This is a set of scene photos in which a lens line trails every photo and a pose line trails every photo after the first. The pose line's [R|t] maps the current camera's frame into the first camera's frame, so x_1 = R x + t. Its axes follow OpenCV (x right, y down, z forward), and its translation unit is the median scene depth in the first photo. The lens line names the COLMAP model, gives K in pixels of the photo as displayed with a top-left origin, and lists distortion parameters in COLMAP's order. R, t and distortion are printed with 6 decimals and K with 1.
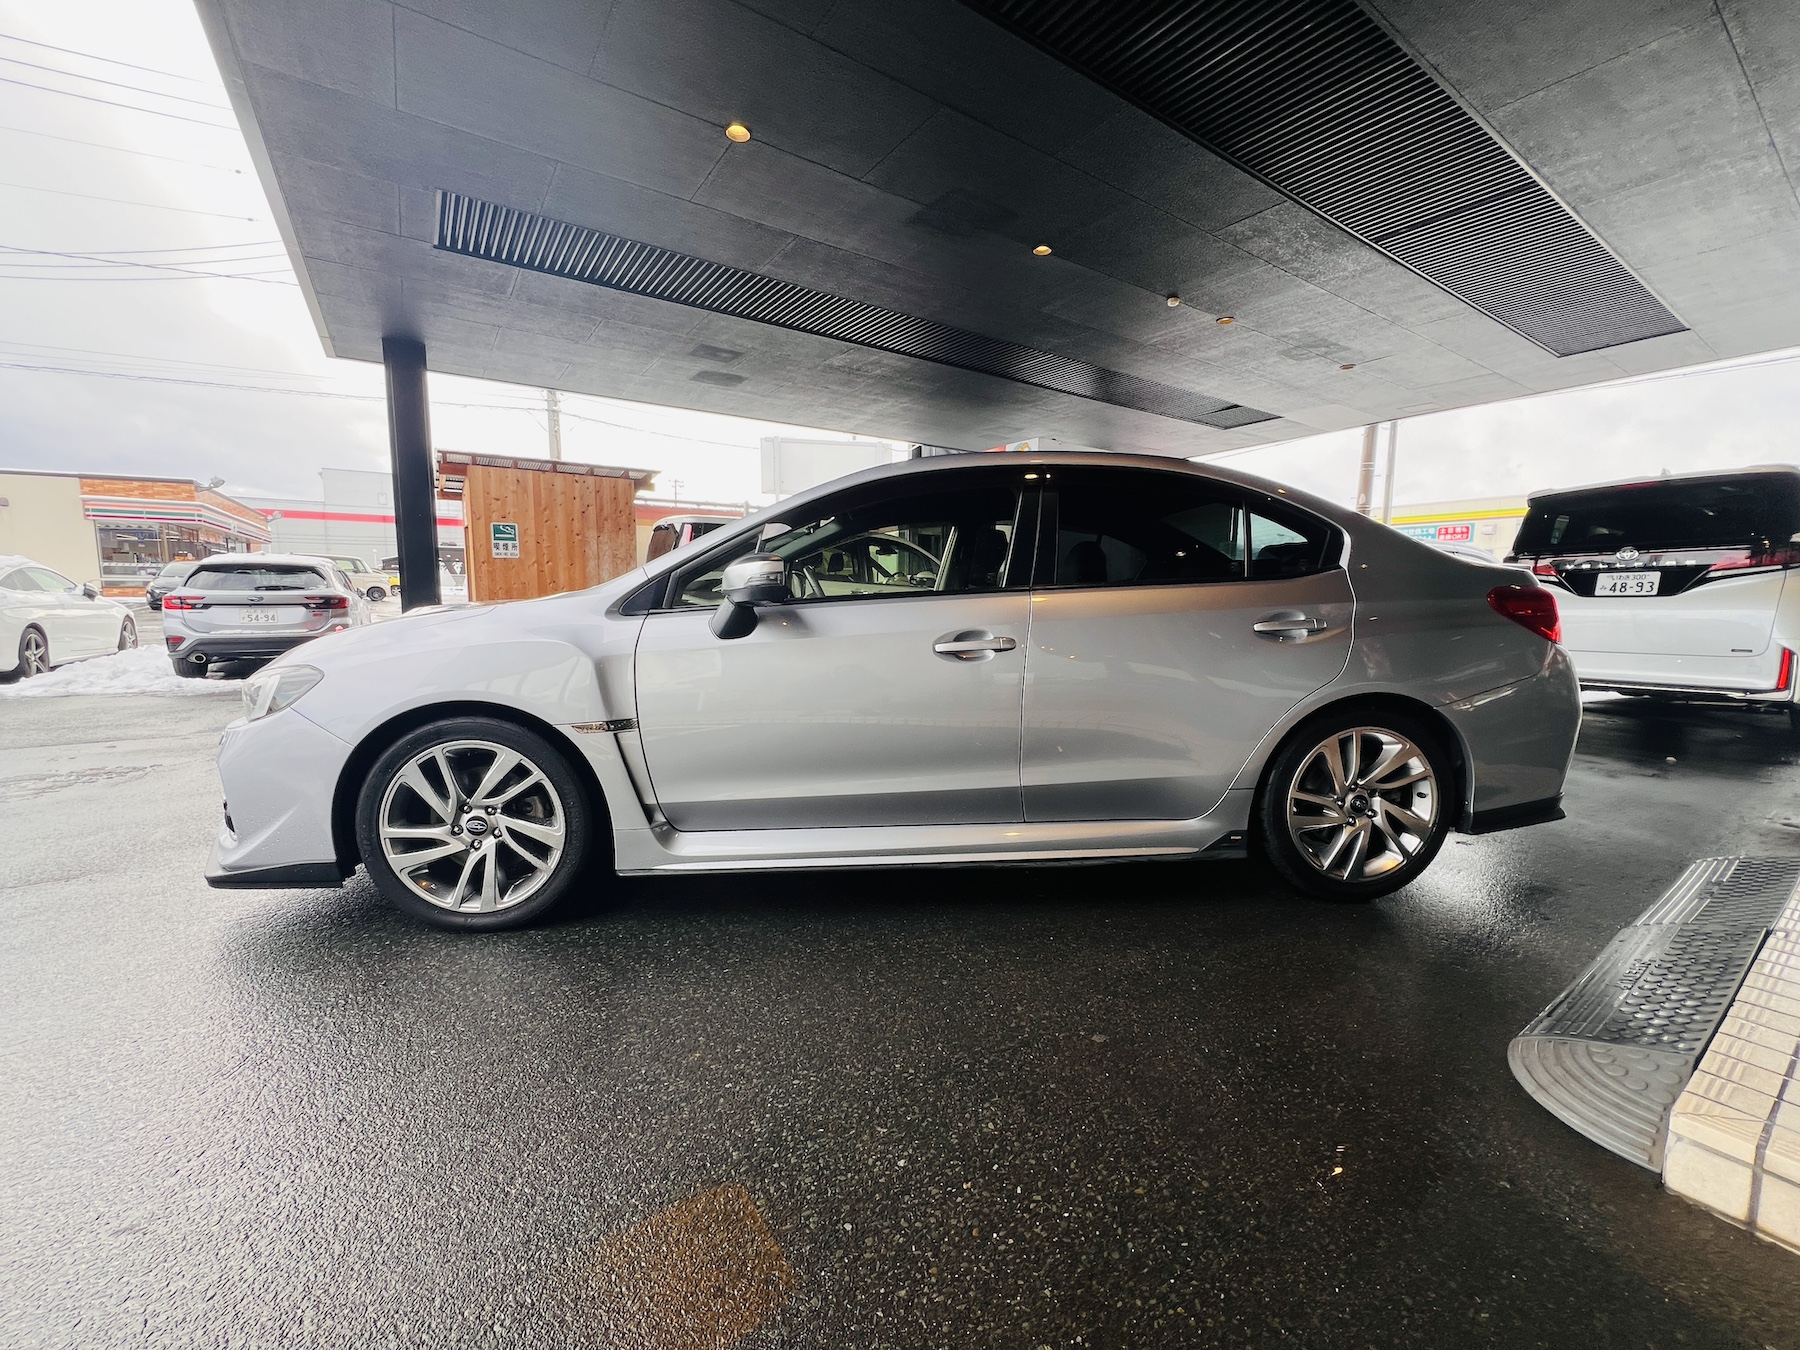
lens RADIAL K [[719.1, 0, 902.5], [0, 719.1, 687.4], [0, 0, 1]] dist [-0.003153, -0.000823]
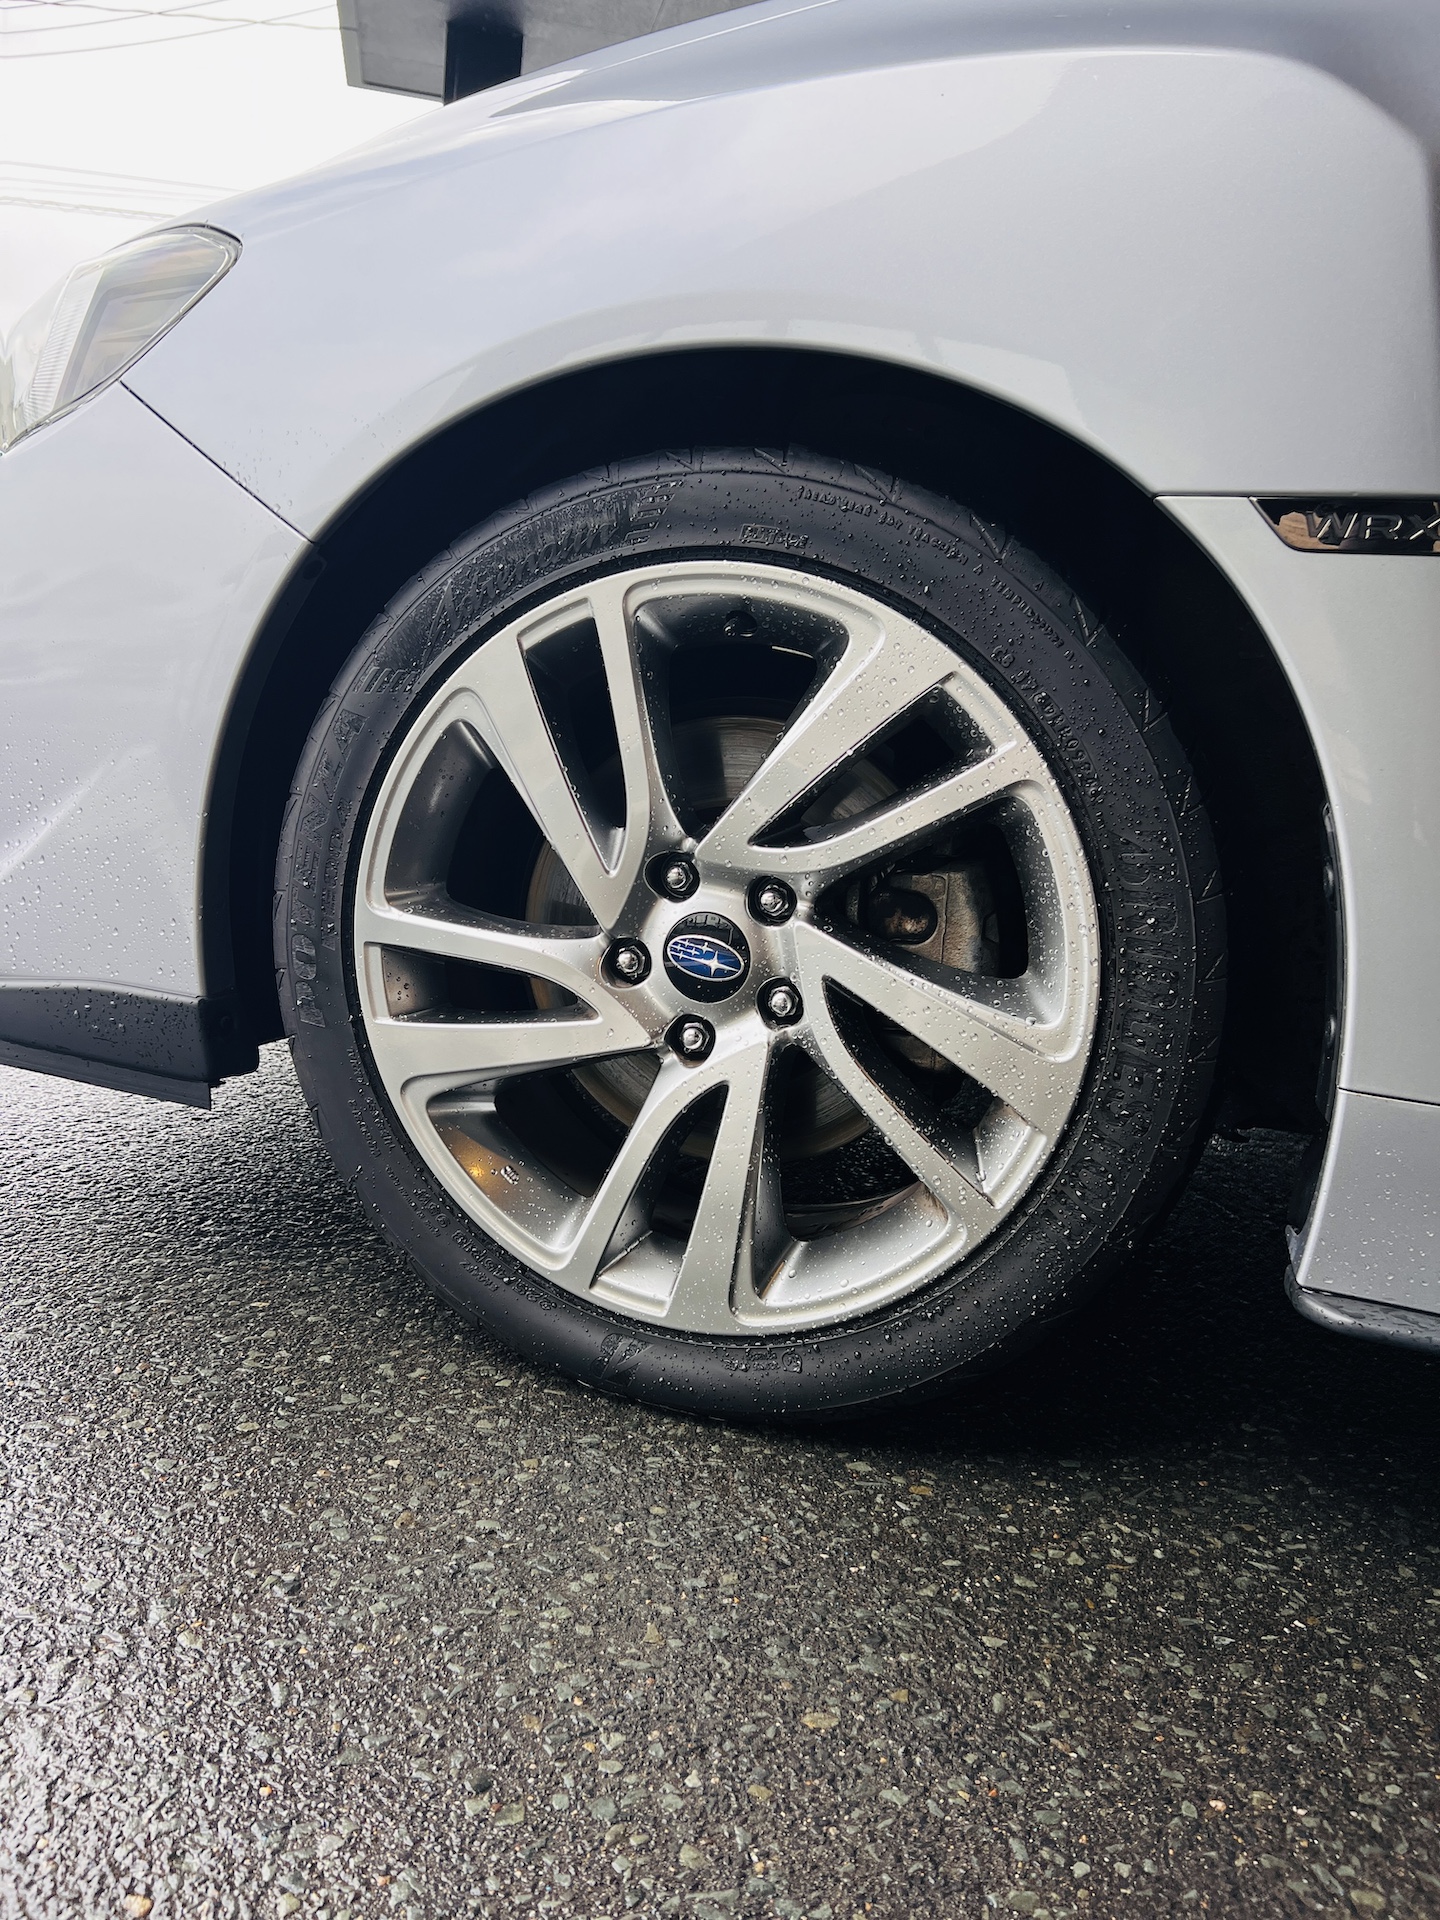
lens RADIAL K [[1433.6, 0, 718.7], [0, 1433.6, 973.8], [0, 0, 1]] dist [0.035873, -0.009431]
pose [[0.919673, 0.156726, -0.360052, -0.422736], [-0.138751, 0.987452, 0.075416, 0.162695], [0.367354, -0.019401, 0.929879, 0.573121]]
